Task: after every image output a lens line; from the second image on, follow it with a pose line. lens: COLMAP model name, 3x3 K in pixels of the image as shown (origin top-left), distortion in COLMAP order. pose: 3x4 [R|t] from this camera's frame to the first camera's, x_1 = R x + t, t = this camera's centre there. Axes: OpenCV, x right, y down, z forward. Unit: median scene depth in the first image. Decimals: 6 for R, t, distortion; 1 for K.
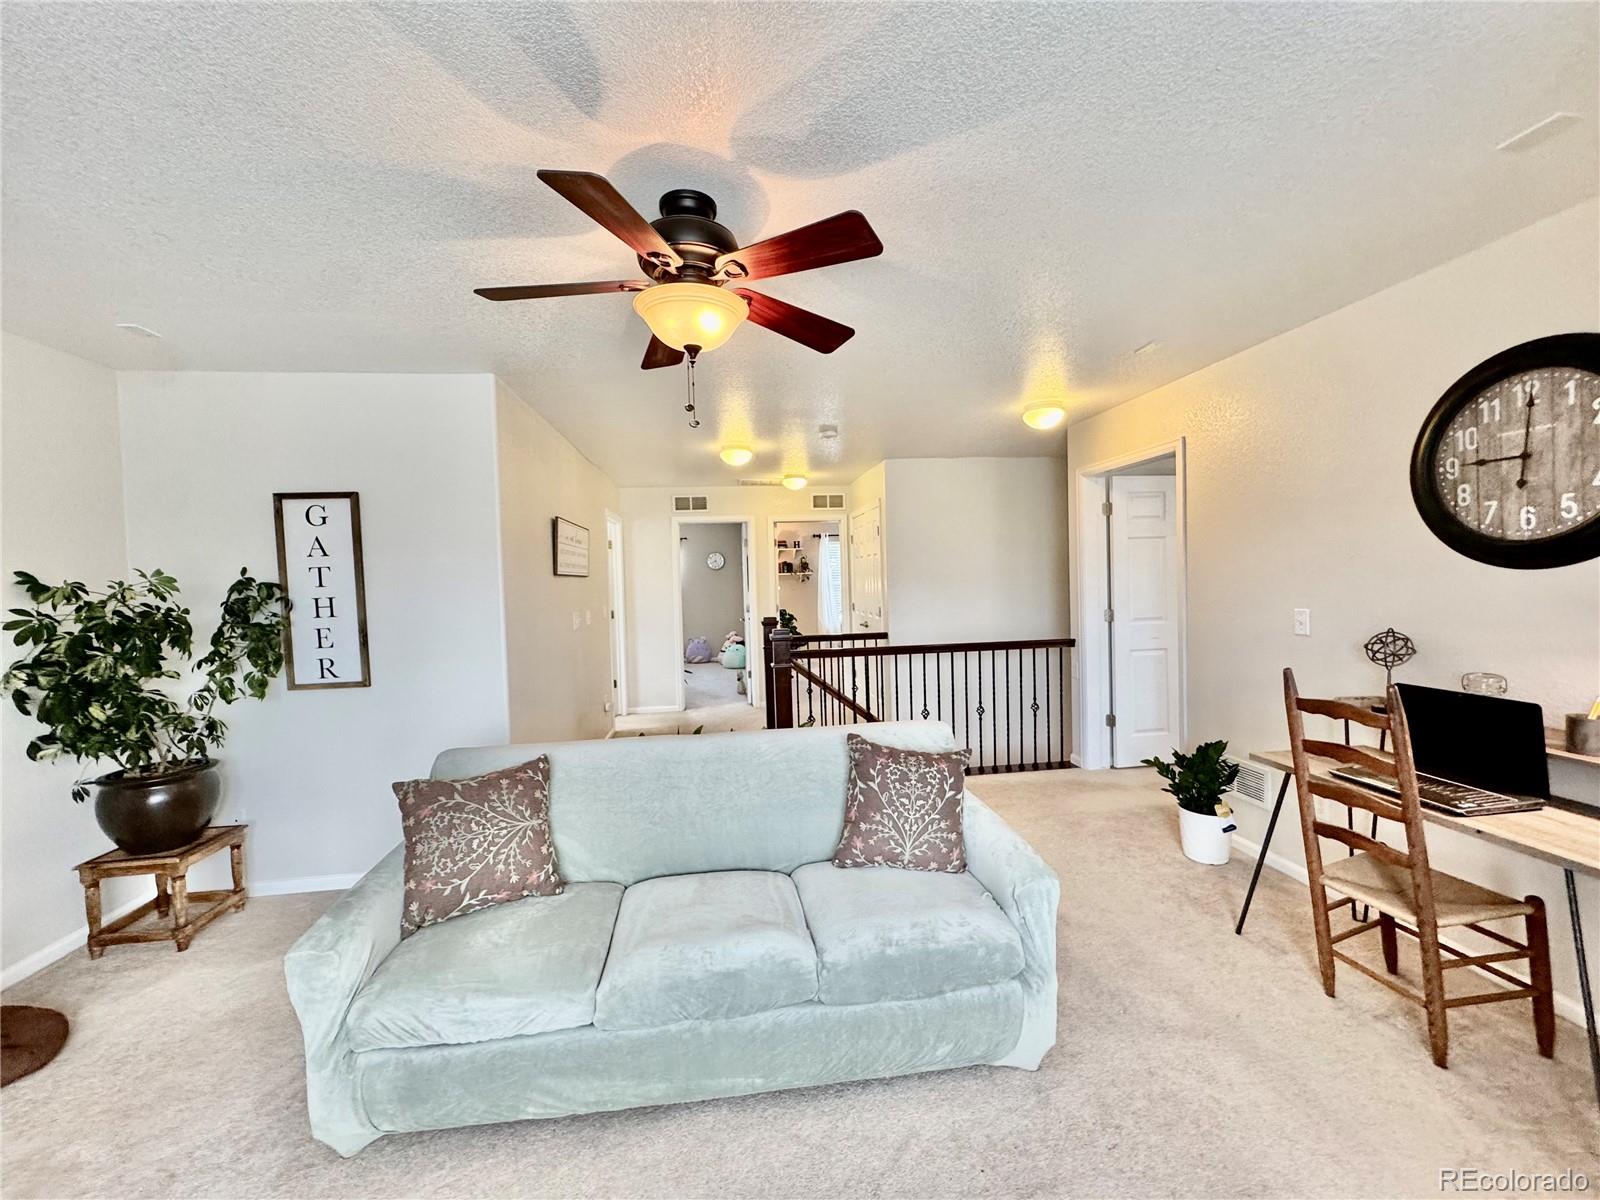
lens RADIAL K [[641.8, 0, 795.2], [0, 641.8, 600.9], [0, 0, 1]] dist [-0.004205, 0.001249]
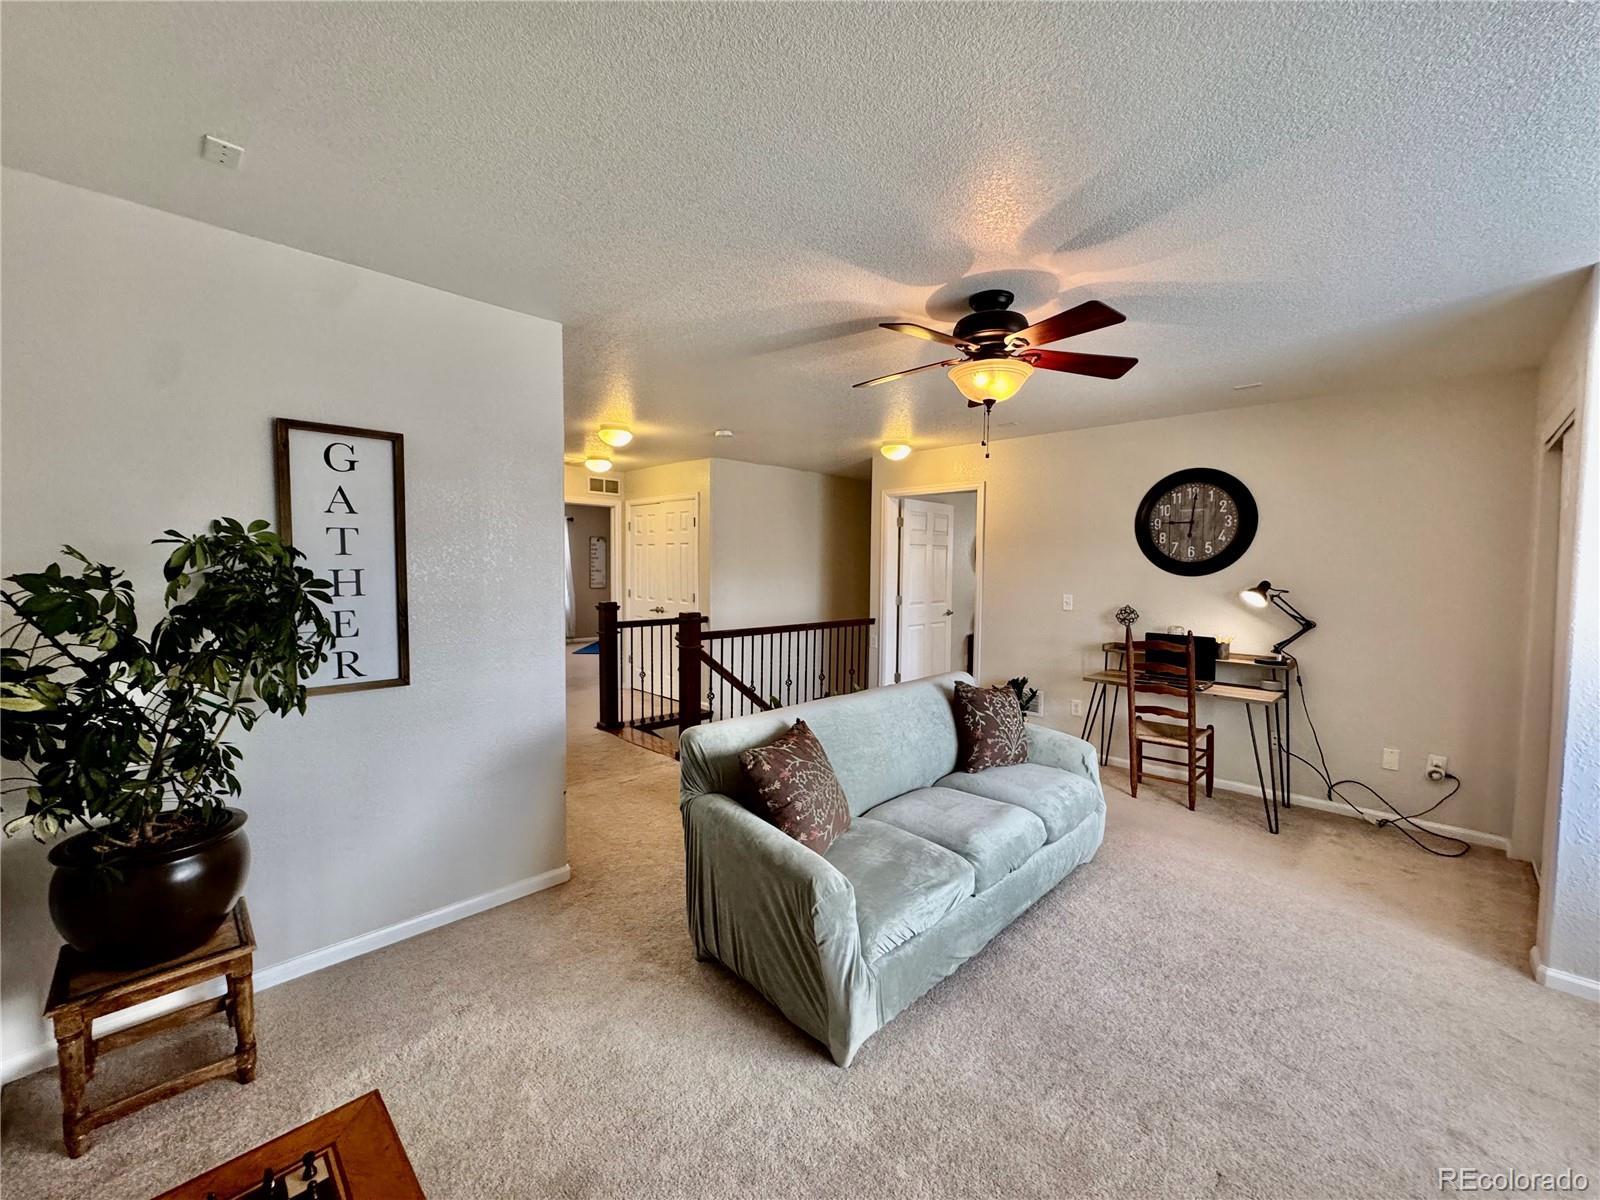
lens RADIAL K [[641.8, 0, 802.4], [0, 641.8, 600.4], [0, 0, 1]] dist [-0.004205, 0.001249]
pose [[0.784131, 0.003525, 0.620585, -0.792382], [-0.012289, 0.999876, 0.009849, 0.017261], [-0.620473, -0.015349, 0.784078, 0.091191]]
